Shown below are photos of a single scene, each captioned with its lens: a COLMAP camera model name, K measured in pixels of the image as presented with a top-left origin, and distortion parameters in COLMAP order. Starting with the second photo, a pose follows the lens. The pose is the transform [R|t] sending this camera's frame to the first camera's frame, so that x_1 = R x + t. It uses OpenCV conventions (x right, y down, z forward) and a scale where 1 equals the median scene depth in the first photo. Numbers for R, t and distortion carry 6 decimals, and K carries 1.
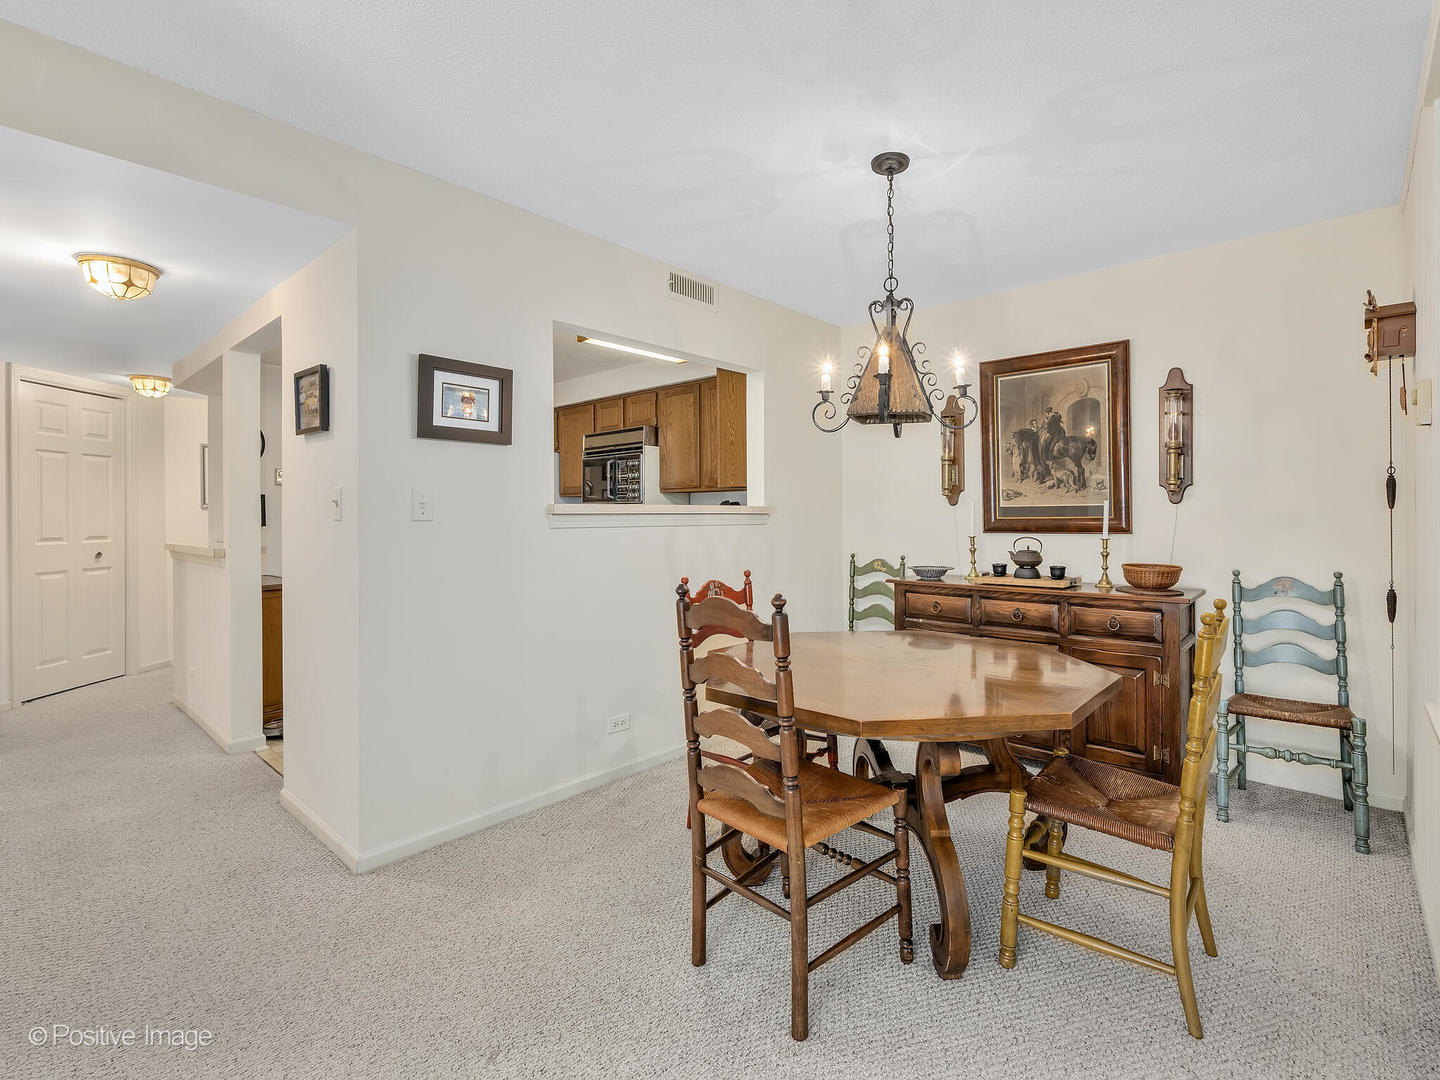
lens RADIAL K [[667.8, 0, 750.1], [0, 667.8, 515.1], [0, 0, 1]] dist [0.003353, -0.001810]
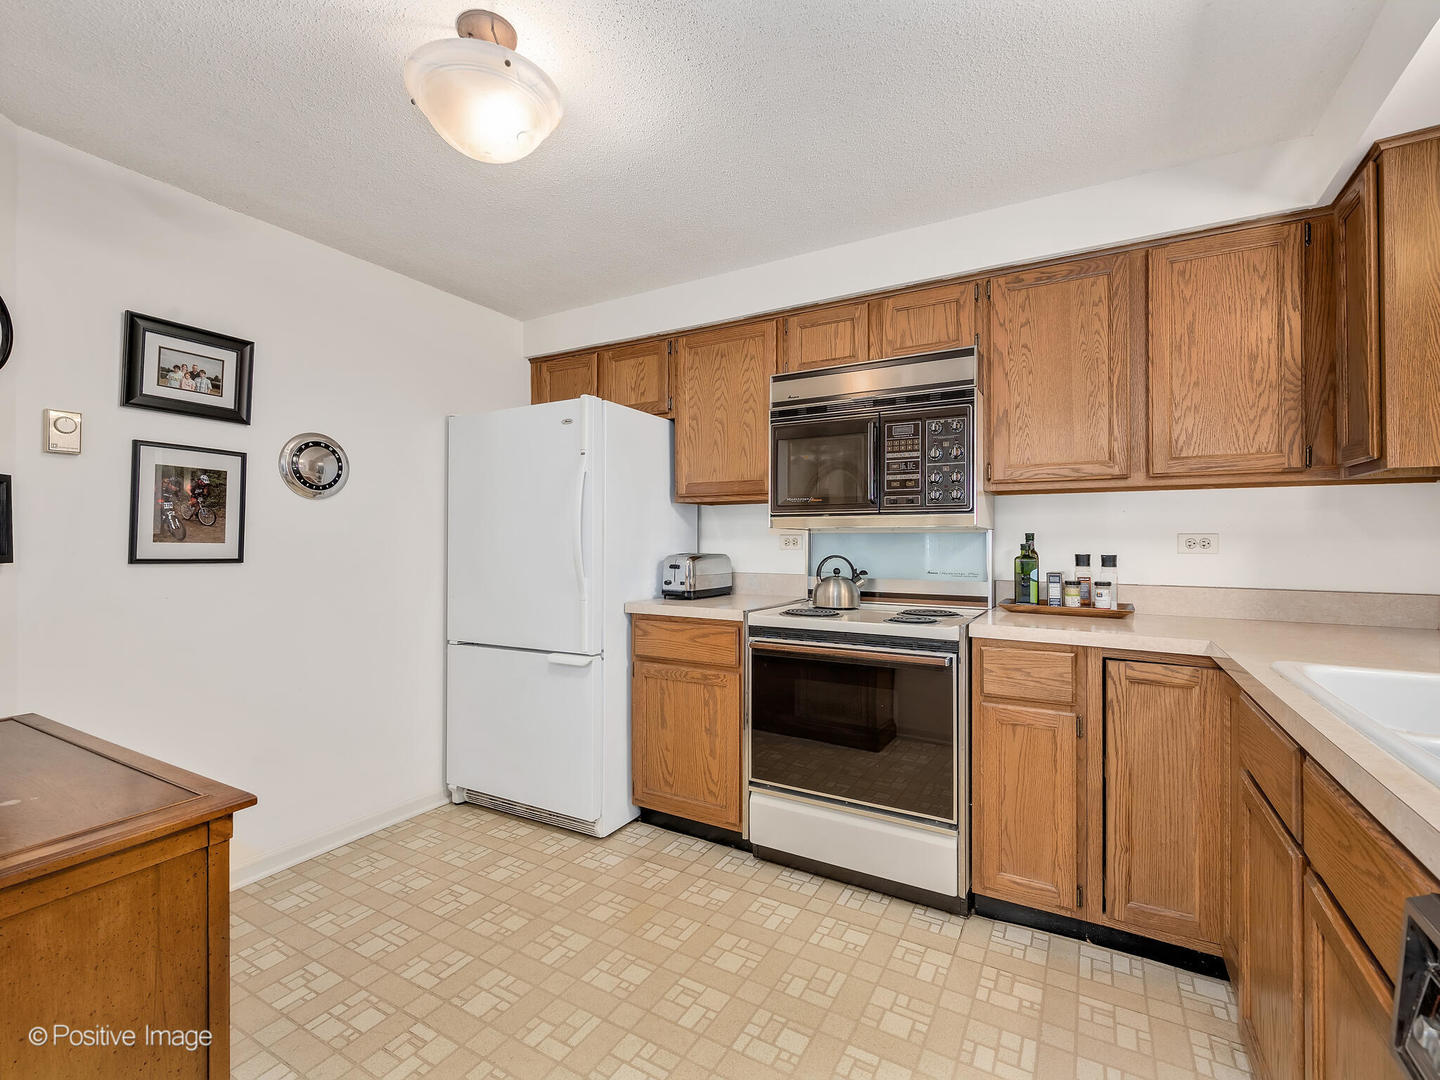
lens RADIAL K [[642.1, 0, 718.0], [0, 642.1, 527.7], [0, 0, 1]] dist [-0.000083, -0.000216]
pose [[0.981139, 0.006013, 0.193210, -0.598600], [-0.004528, 0.999957, -0.008127, -0.002864], [-0.193251, 0.007099, 0.981124, 0.843269]]
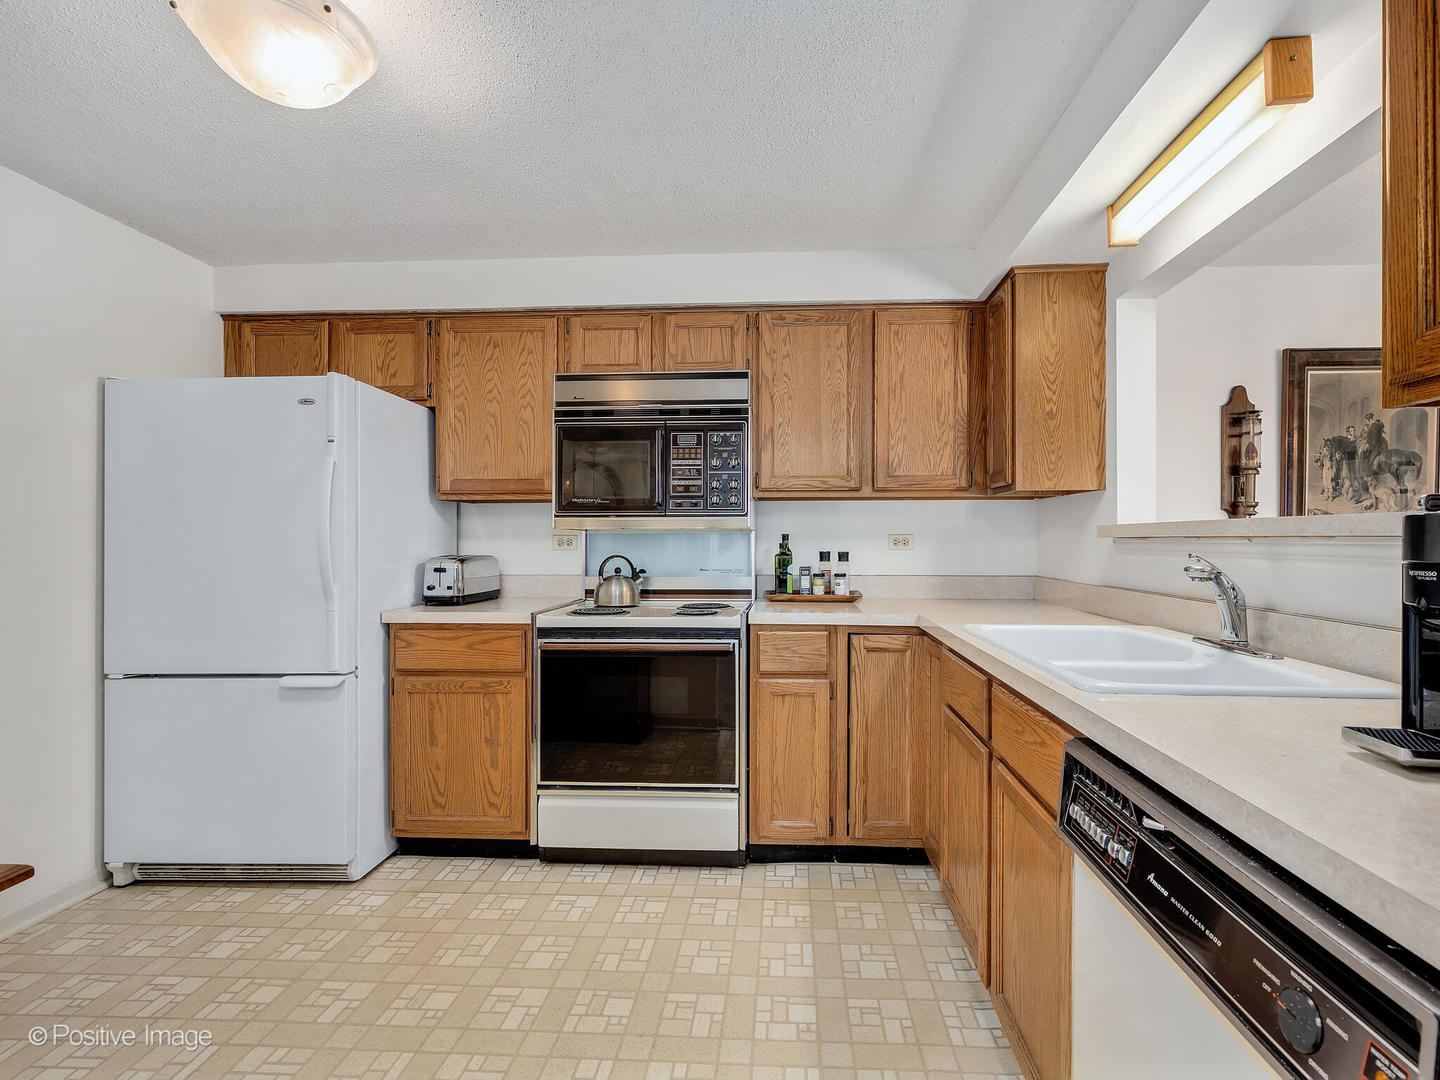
lens RADIAL K [[667.8, 0, 748.0], [0, 667.8, 533.2], [0, 0, 1]] dist [0.003353, -0.001810]
pose [[0.787033, 0.005082, 0.616890, -0.694826], [-0.005787, 0.999983, -0.000854, -0.004014], [-0.616884, -0.002898, 0.787049, 0.821131]]
